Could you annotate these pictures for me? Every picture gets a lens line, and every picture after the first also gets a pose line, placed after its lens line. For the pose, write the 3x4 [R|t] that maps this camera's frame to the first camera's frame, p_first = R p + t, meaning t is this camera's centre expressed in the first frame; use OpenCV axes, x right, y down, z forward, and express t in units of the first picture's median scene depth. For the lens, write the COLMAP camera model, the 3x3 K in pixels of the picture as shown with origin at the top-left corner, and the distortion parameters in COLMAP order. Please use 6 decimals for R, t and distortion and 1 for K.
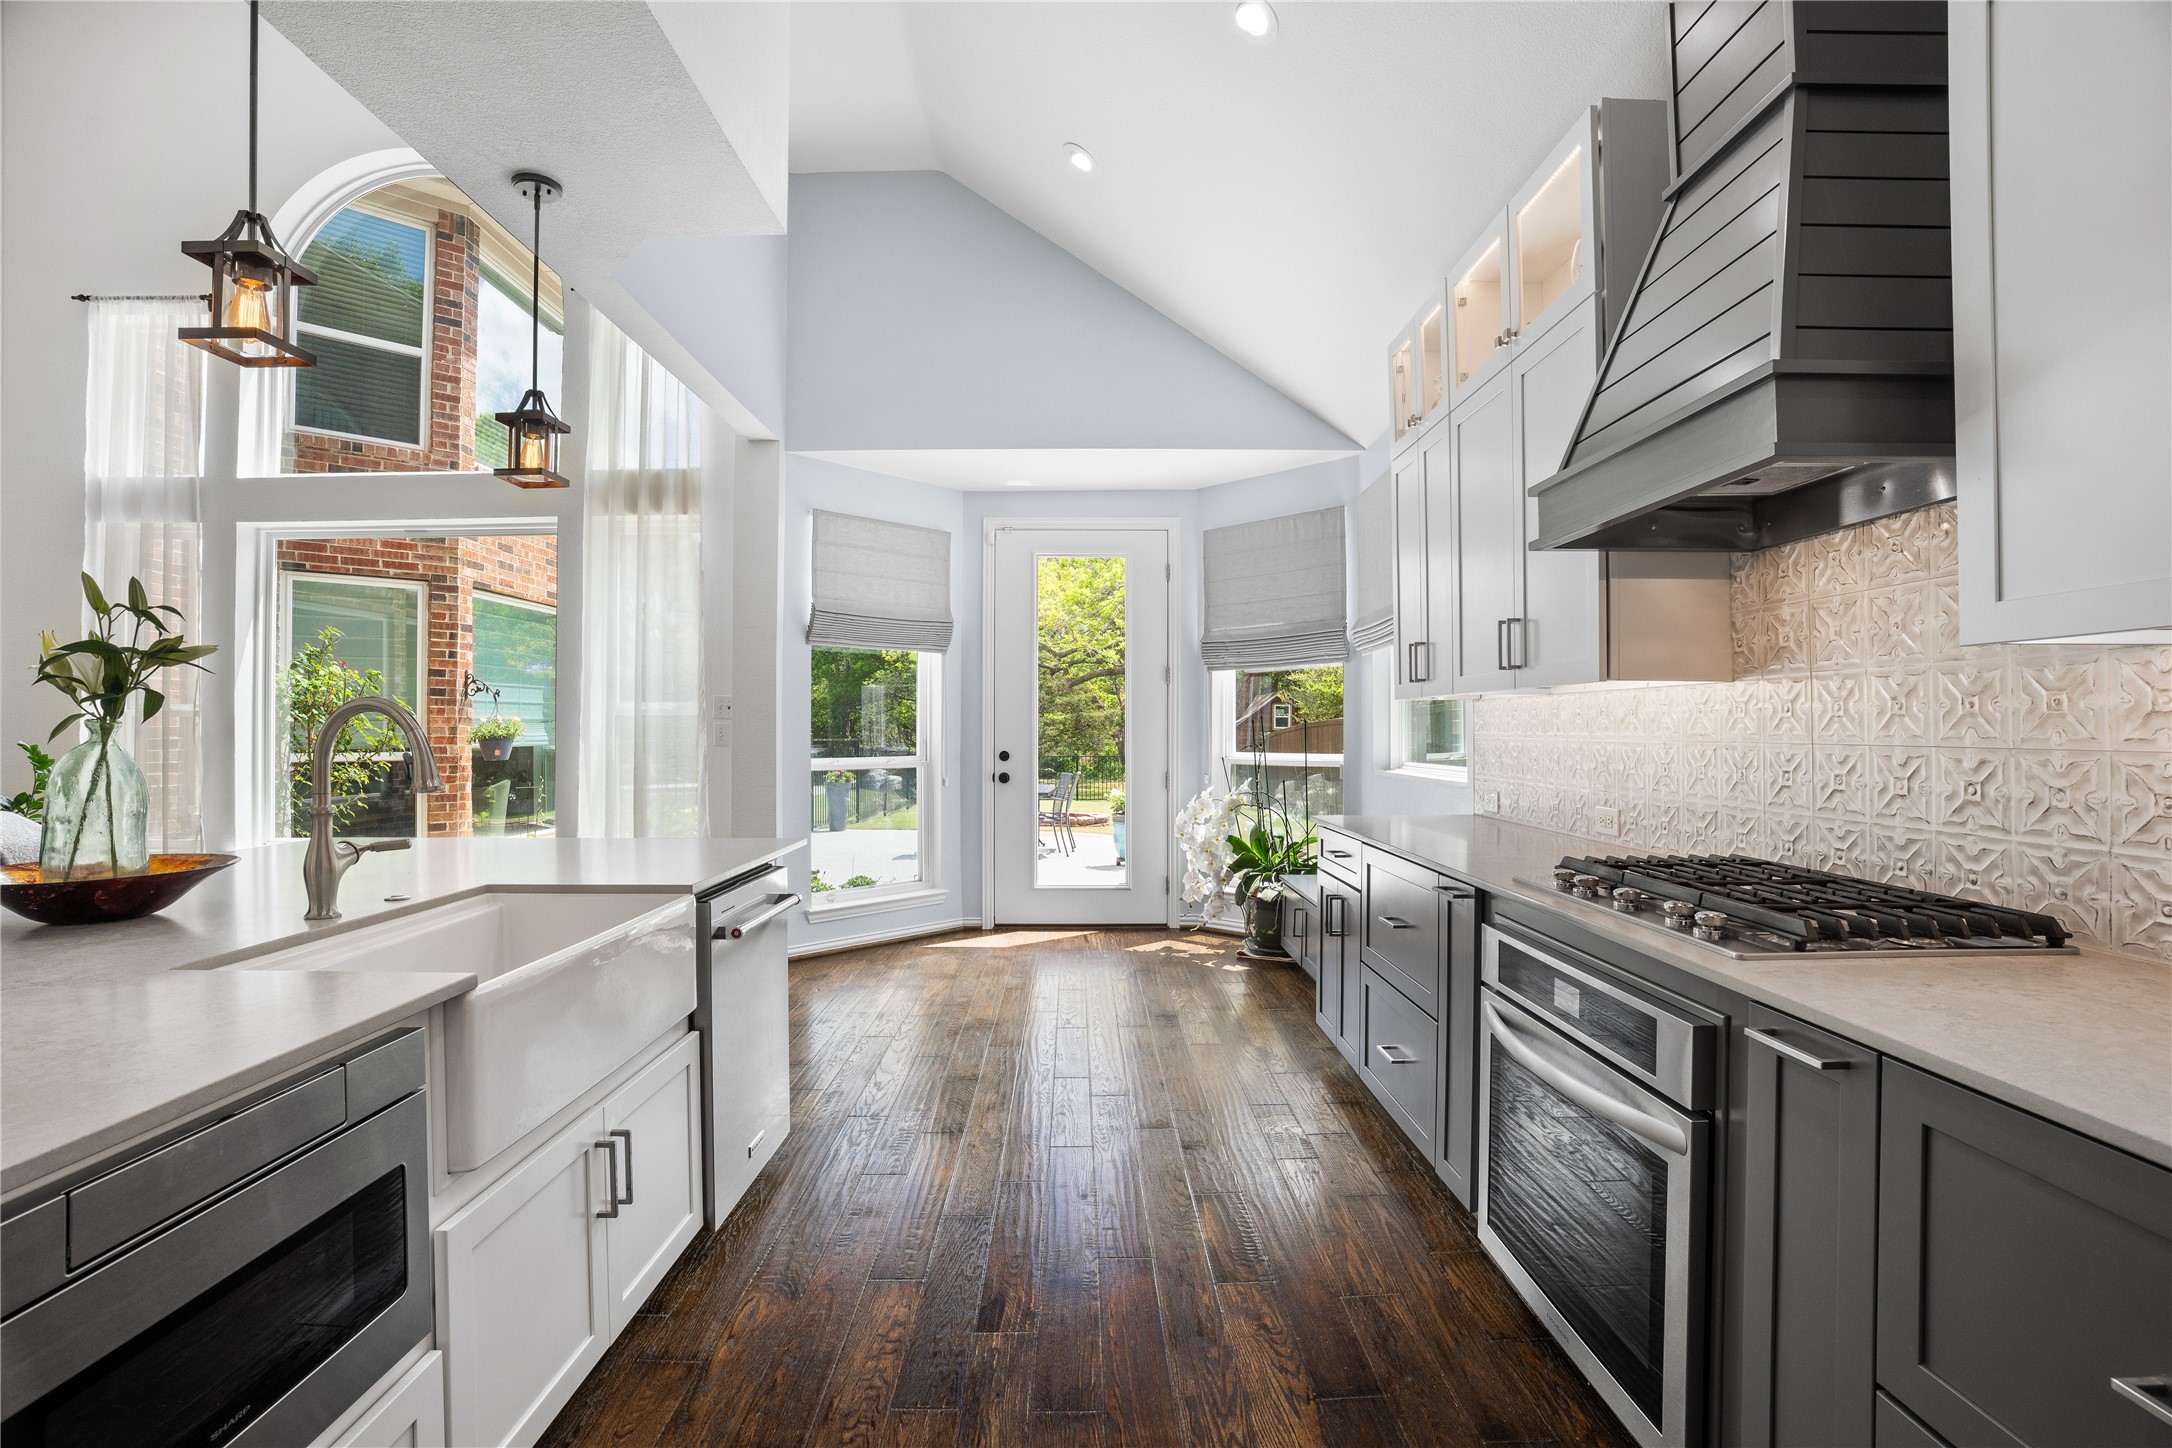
lens RADIAL K [[991.1, 0, 1074.9], [0, 991.1, 721.8], [0, 0, 1]] dist [-0.066848, 0.020686]
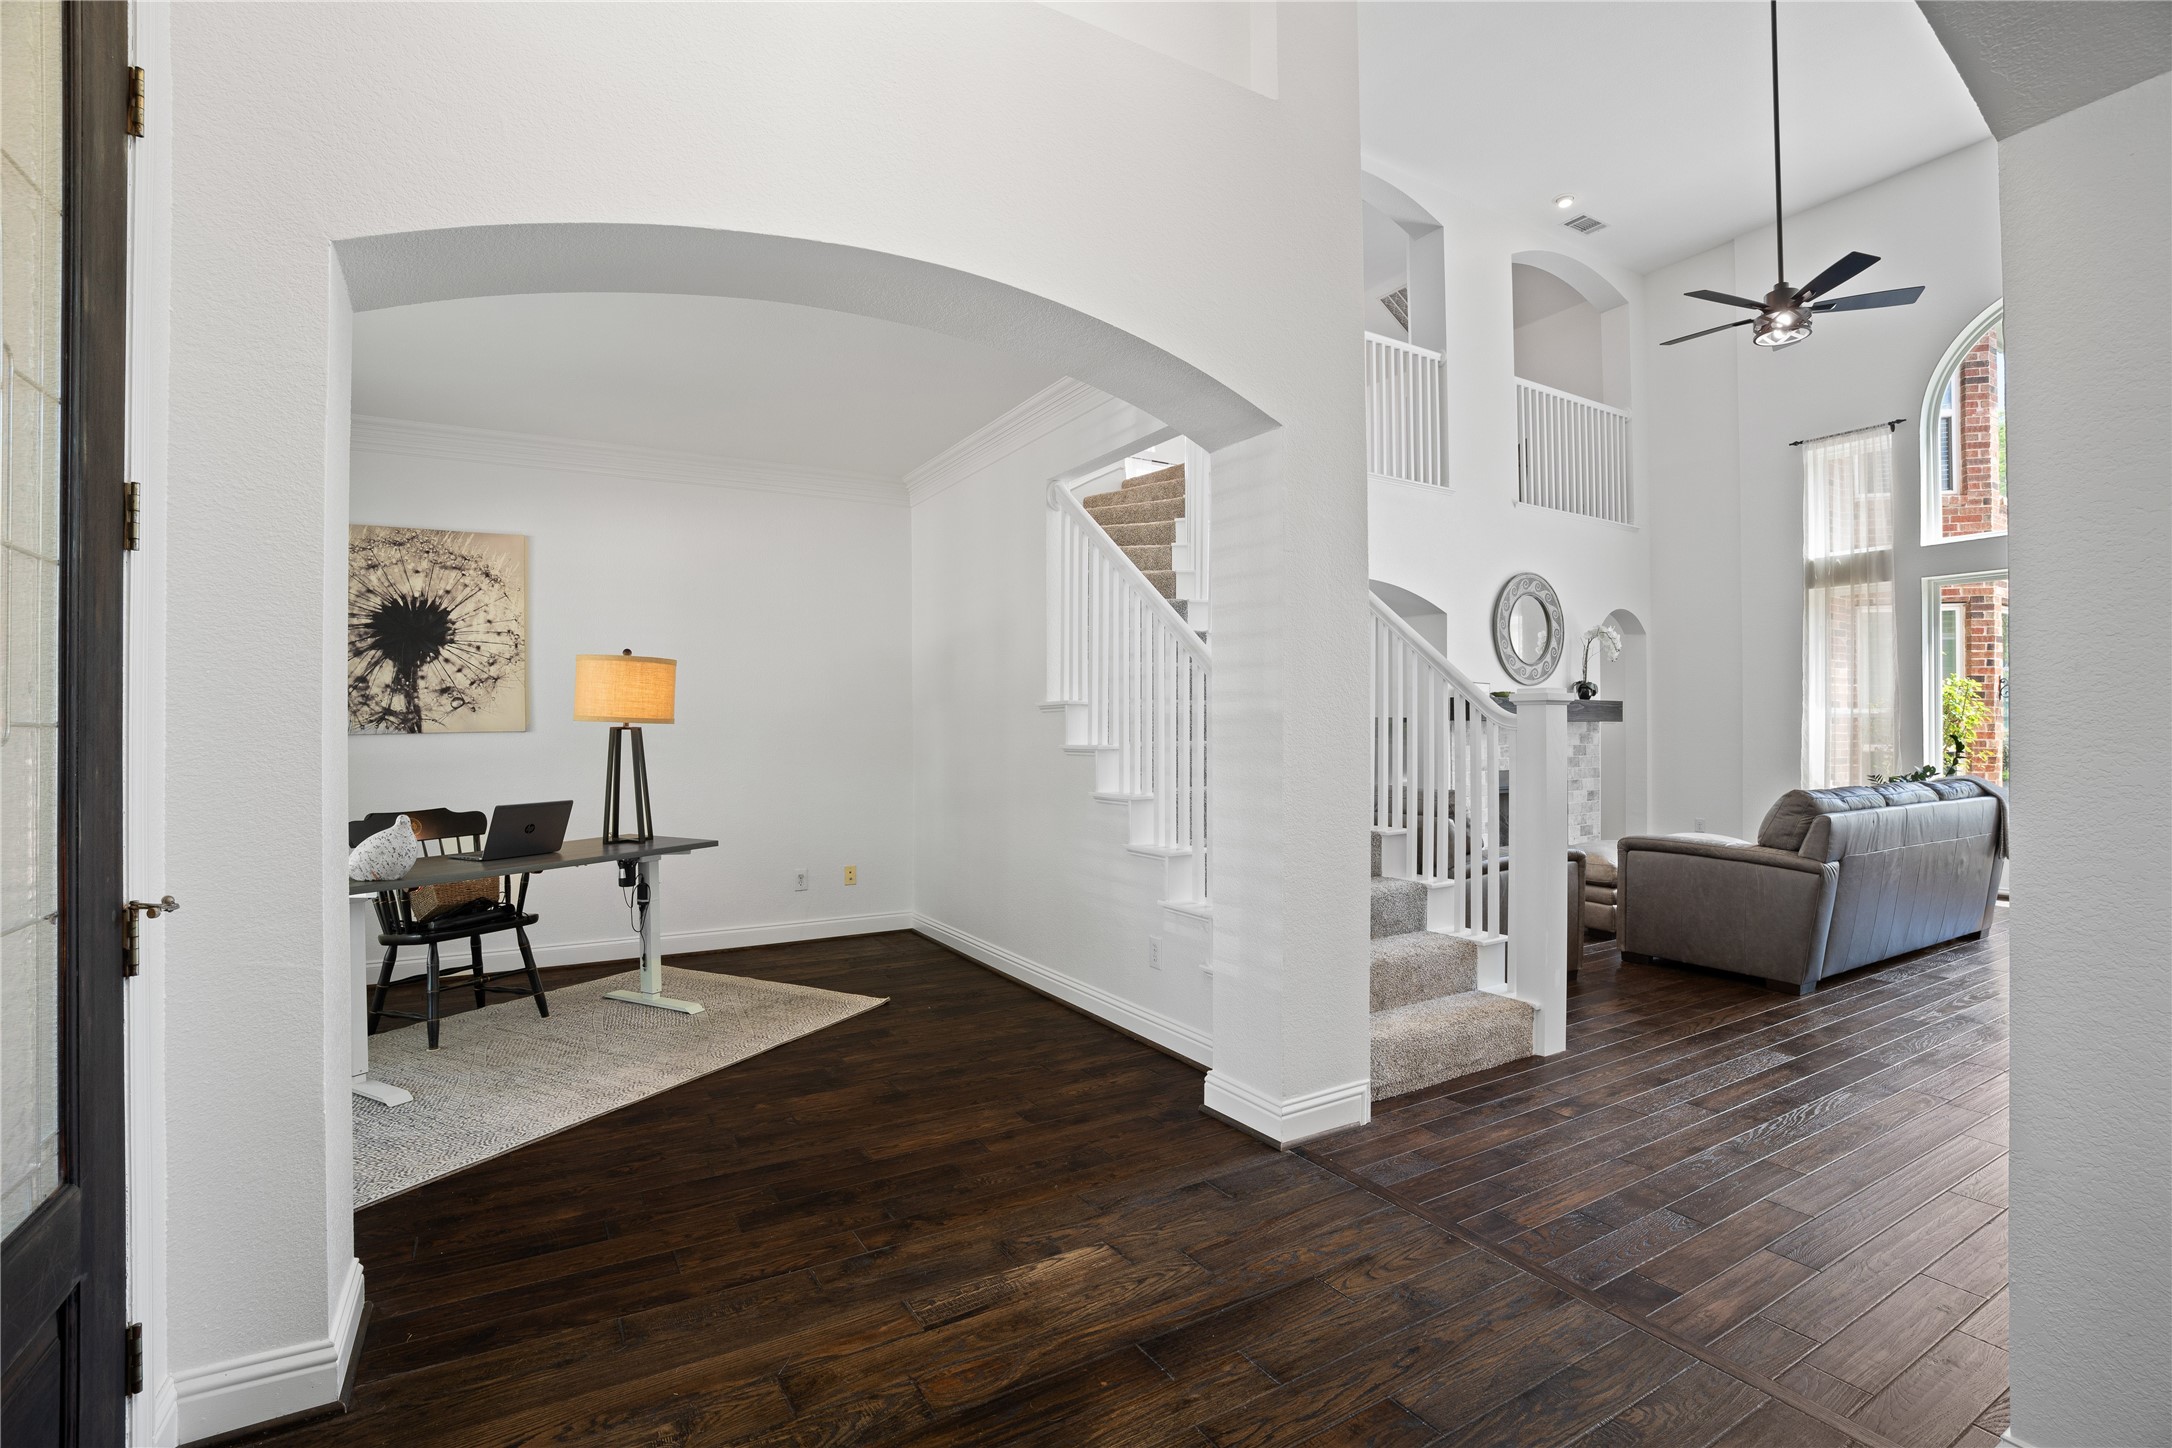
lens RADIAL K [[991.1, 0, 1098.5], [0, 991.1, 730.4], [0, 0, 1]] dist [-0.066848, 0.020686]
pose [[0.512636, 0.000967, -0.858606, -0.262169], [0.008816, 0.999941, 0.006390, -0.004764], [0.858561, -0.010845, 0.512597, -0.665758]]
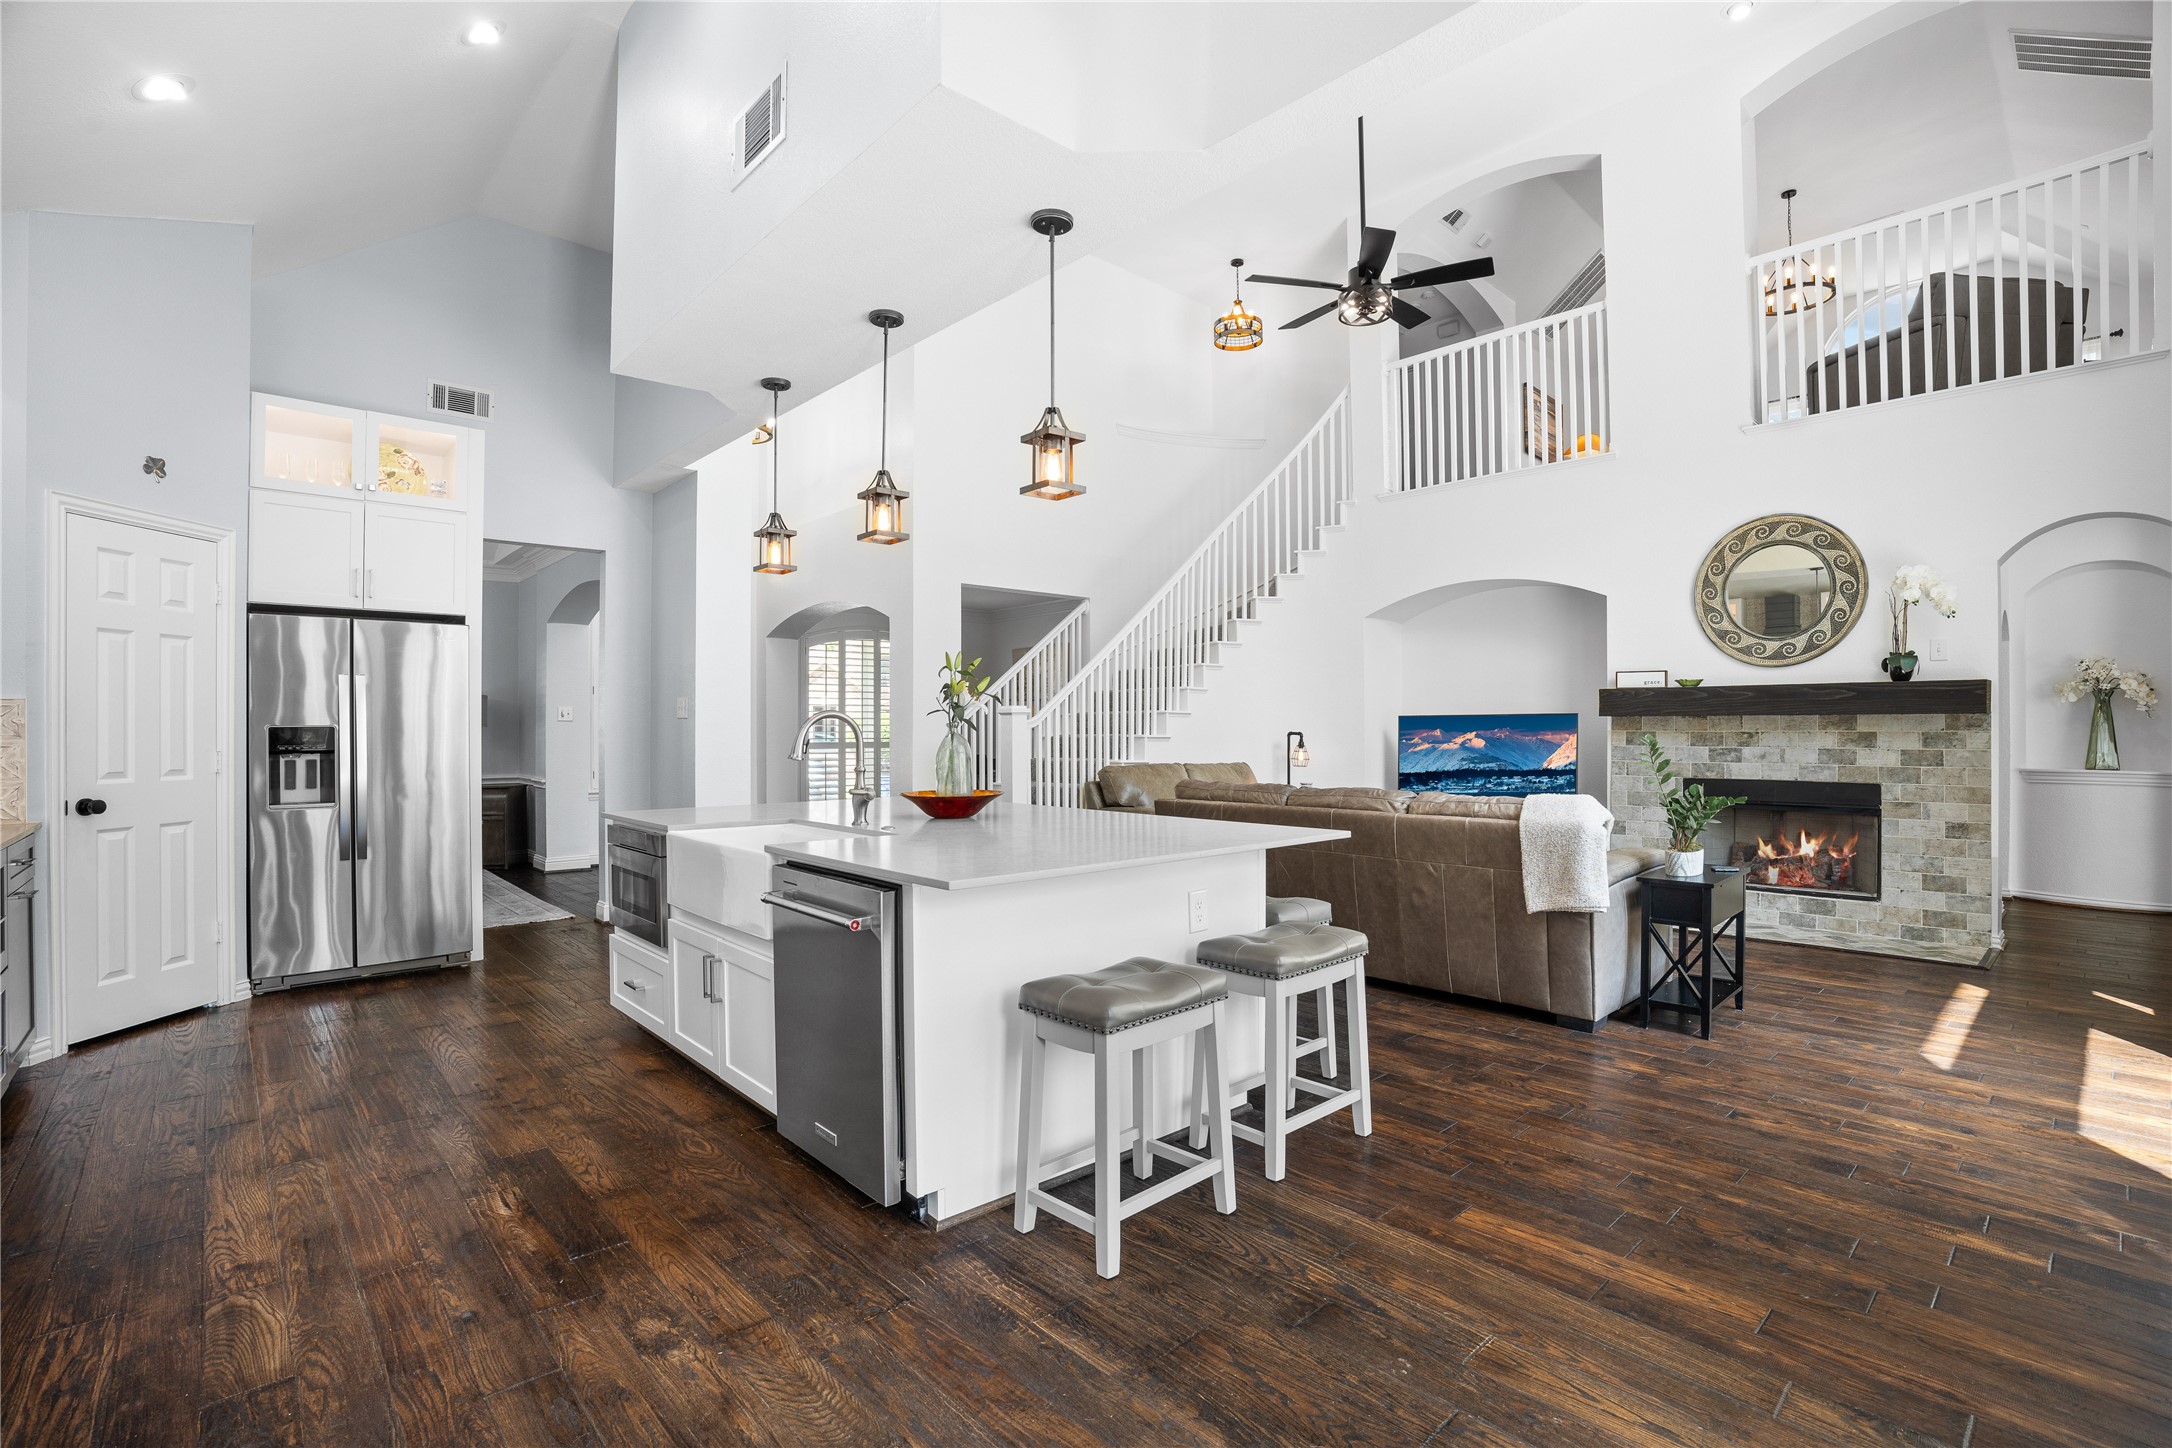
lens RADIAL K [[991.1, 0, 1085.3], [0, 991.1, 737.4], [0, 0, 1]] dist [-0.066848, 0.020686]
pose [[-0.741164, 0.008198, -0.671274, 0.074910], [0.009738, 0.999952, 0.001460, 0.011168], [0.671254, -0.005455, -0.741208, 0.819110]]
